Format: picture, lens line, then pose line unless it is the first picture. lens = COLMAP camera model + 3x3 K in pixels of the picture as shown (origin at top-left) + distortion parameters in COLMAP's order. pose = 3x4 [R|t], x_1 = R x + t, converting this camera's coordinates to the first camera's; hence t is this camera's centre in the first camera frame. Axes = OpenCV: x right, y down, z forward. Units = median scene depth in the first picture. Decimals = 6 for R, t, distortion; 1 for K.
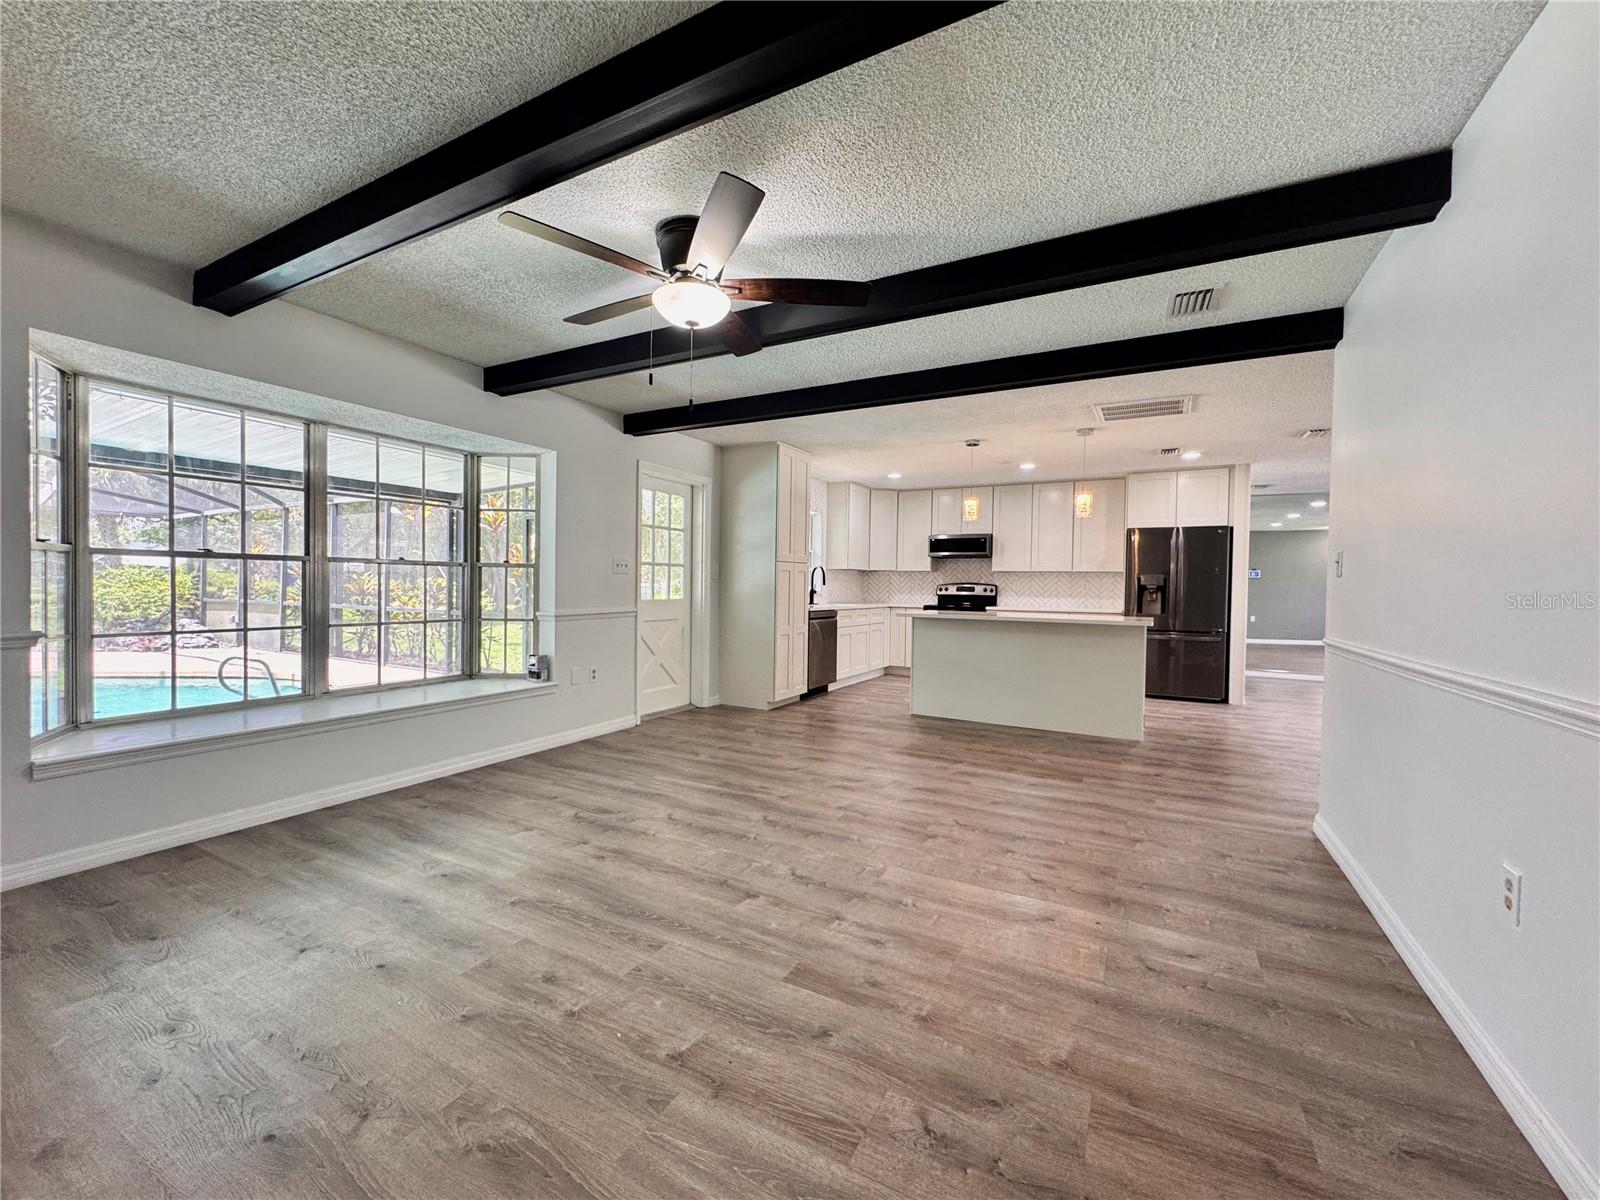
lens RADIAL K [[641.6, 0, 799.7], [0, 641.6, 594.7], [0, 0, 1]] dist [-0.003184, -0.000266]
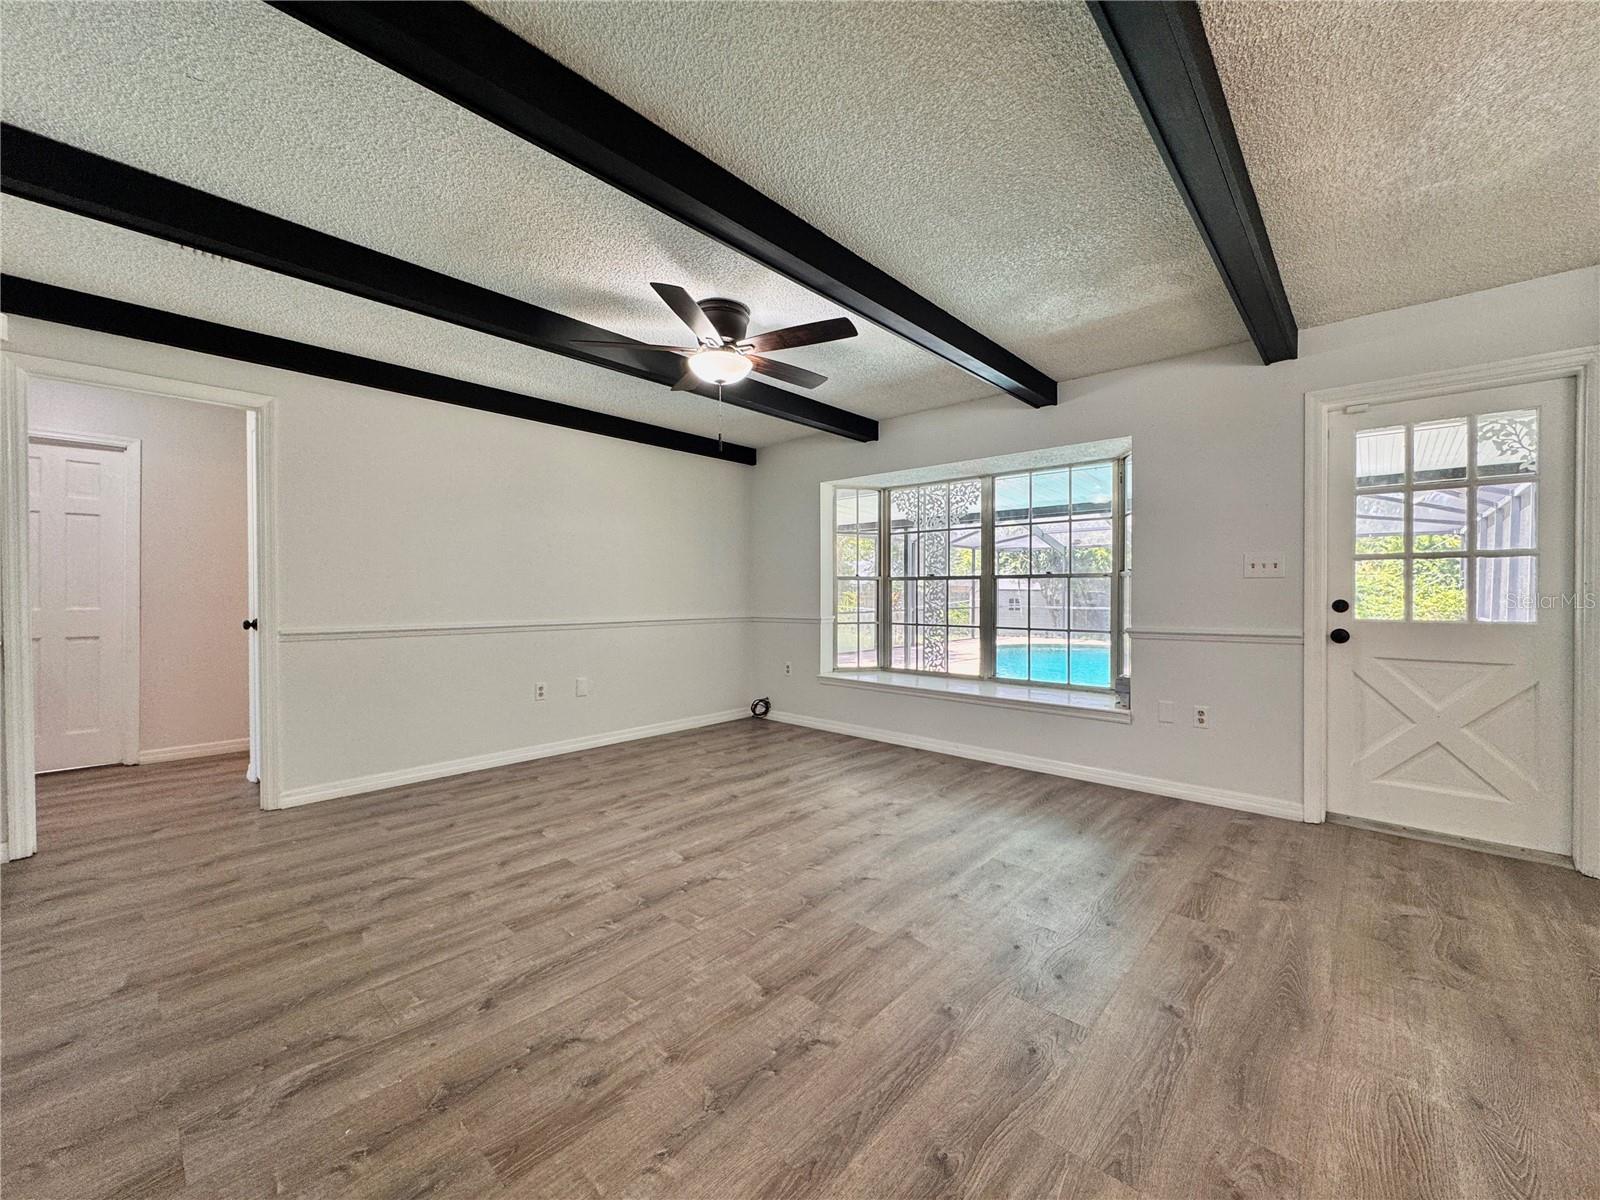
lens RADIAL K [[641.6, 0, 795.3], [0, 641.6, 591.9], [0, 0, 1]] dist [-0.003184, -0.000266]
pose [[-0.237794, -0.014029, -0.971214, 0.816312], [-0.019875, 0.999757, -0.009575, -0.003107], [0.971112, 0.017026, -0.238015, 1.179606]]
